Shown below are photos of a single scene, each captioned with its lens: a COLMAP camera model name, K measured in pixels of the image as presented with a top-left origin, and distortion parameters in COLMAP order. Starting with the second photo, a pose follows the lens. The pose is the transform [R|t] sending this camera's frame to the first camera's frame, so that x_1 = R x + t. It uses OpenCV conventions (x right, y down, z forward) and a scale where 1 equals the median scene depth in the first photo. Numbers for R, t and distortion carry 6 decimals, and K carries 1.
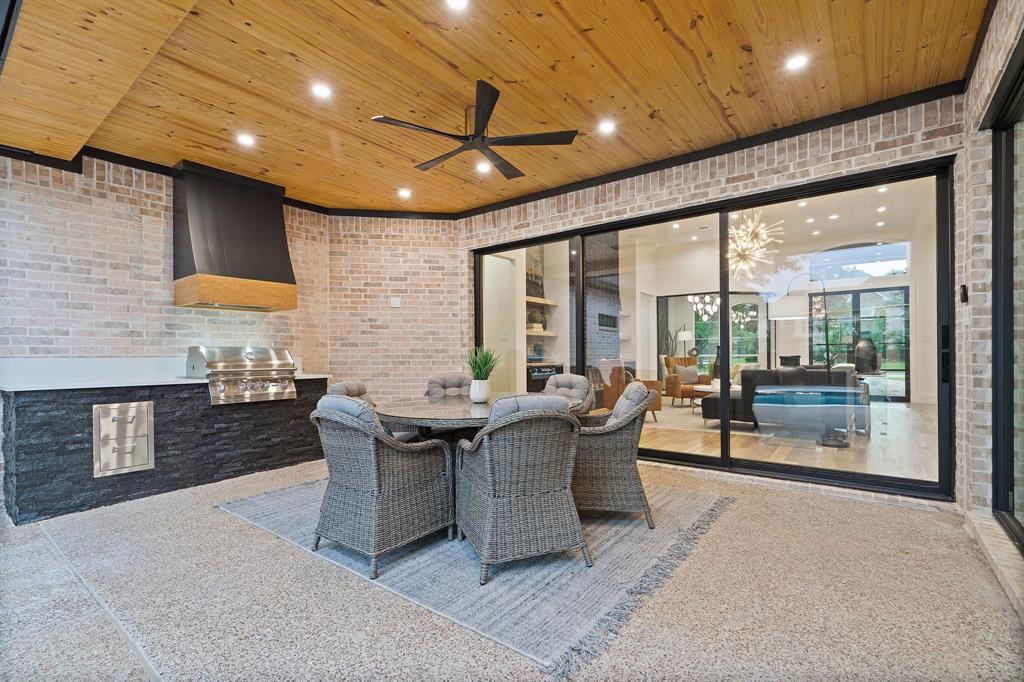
lens RADIAL K [[469.1, 0, 515.9], [0, 469.1, 350.3], [0, 0, 1]] dist [-0.001974, 0.001637]
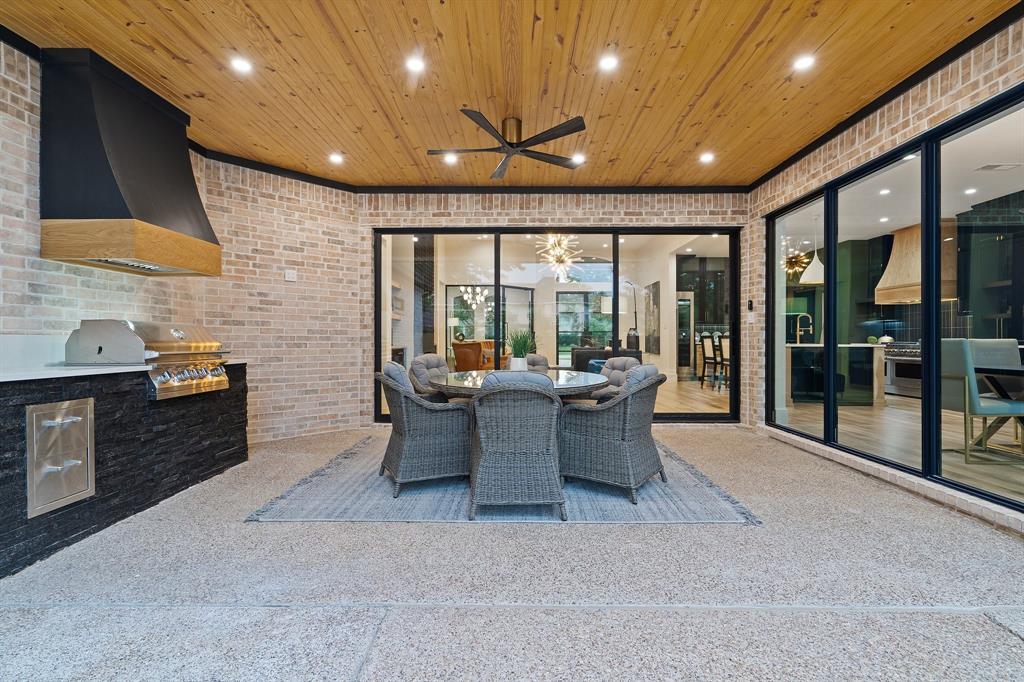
lens RADIAL K [[469.1, 0, 537.5], [0, 469.1, 334.2], [0, 0, 1]] dist [-0.001974, 0.001637]
pose [[0.795079, 0.014223, 0.606339, -0.555680], [-0.011616, 0.999899, -0.008223, 0.010775], [-0.606395, -0.000505, 0.795164, 0.045215]]
